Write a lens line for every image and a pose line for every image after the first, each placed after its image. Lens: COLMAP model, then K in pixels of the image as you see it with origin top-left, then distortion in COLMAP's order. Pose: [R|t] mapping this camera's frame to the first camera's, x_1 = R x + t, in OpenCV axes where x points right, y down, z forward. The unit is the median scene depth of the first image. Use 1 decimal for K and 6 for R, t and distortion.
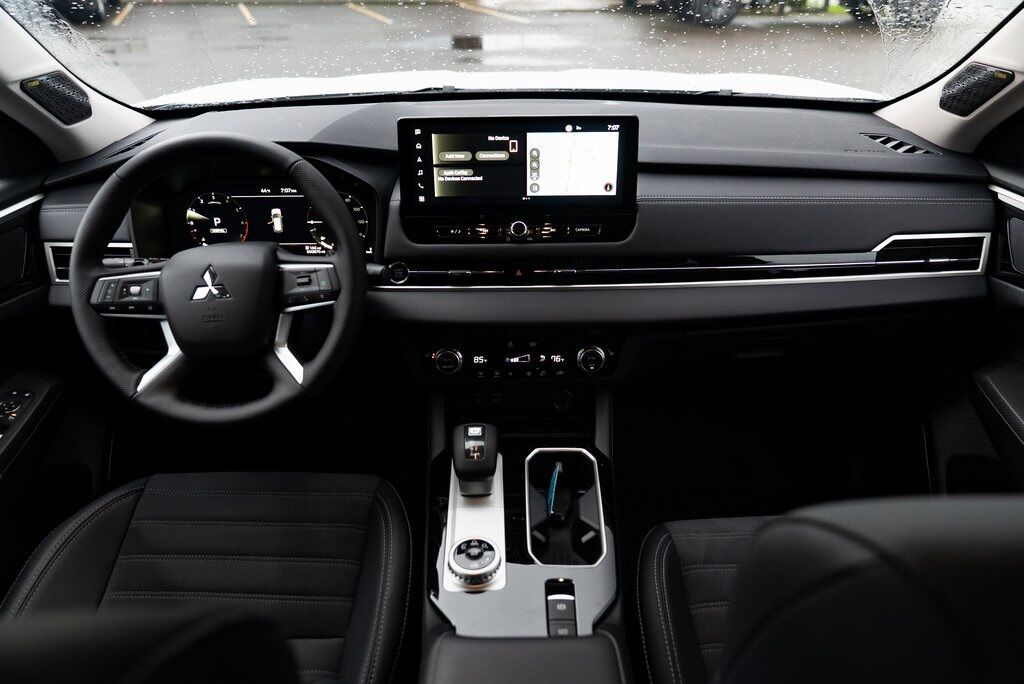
lens RADIAL K [[694.7, 0, 510.3], [0, 694.7, 342.0], [0, 0, 1]] dist [-0.038793, 0.023236]
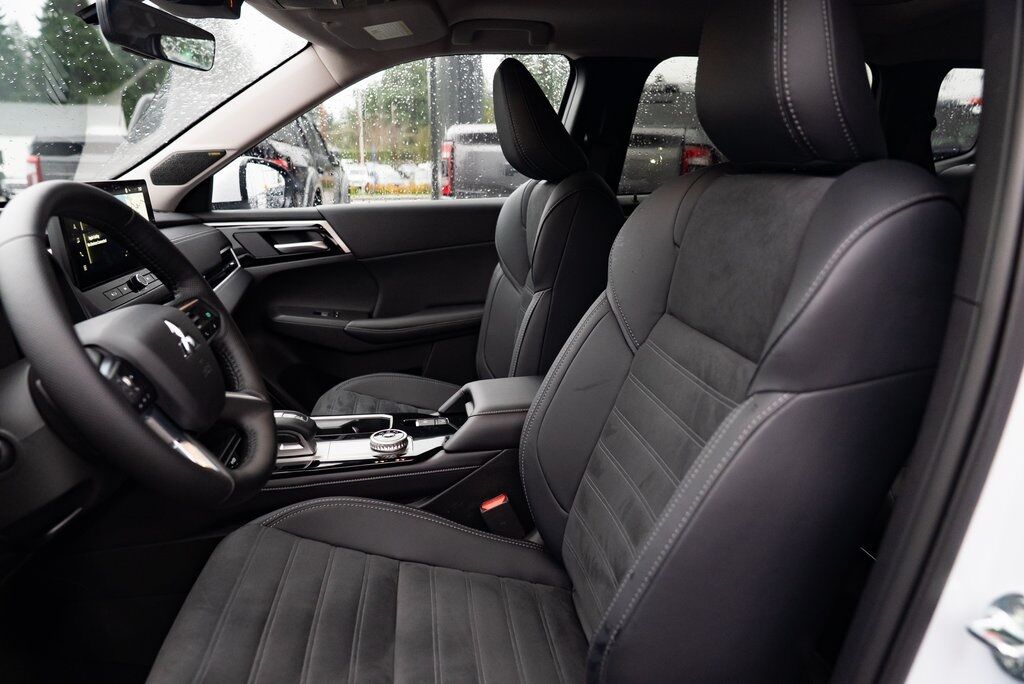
lens RADIAL K [[694.7, 0, 514.8], [0, 694.7, 340.5], [0, 0, 1]] dist [-0.038793, 0.023236]
pose [[-0.152650, -0.233130, 0.960390, -1.114951], [0.485699, 0.828626, 0.278344, -0.099043], [-0.860694, 0.508950, -0.013259, 0.550563]]
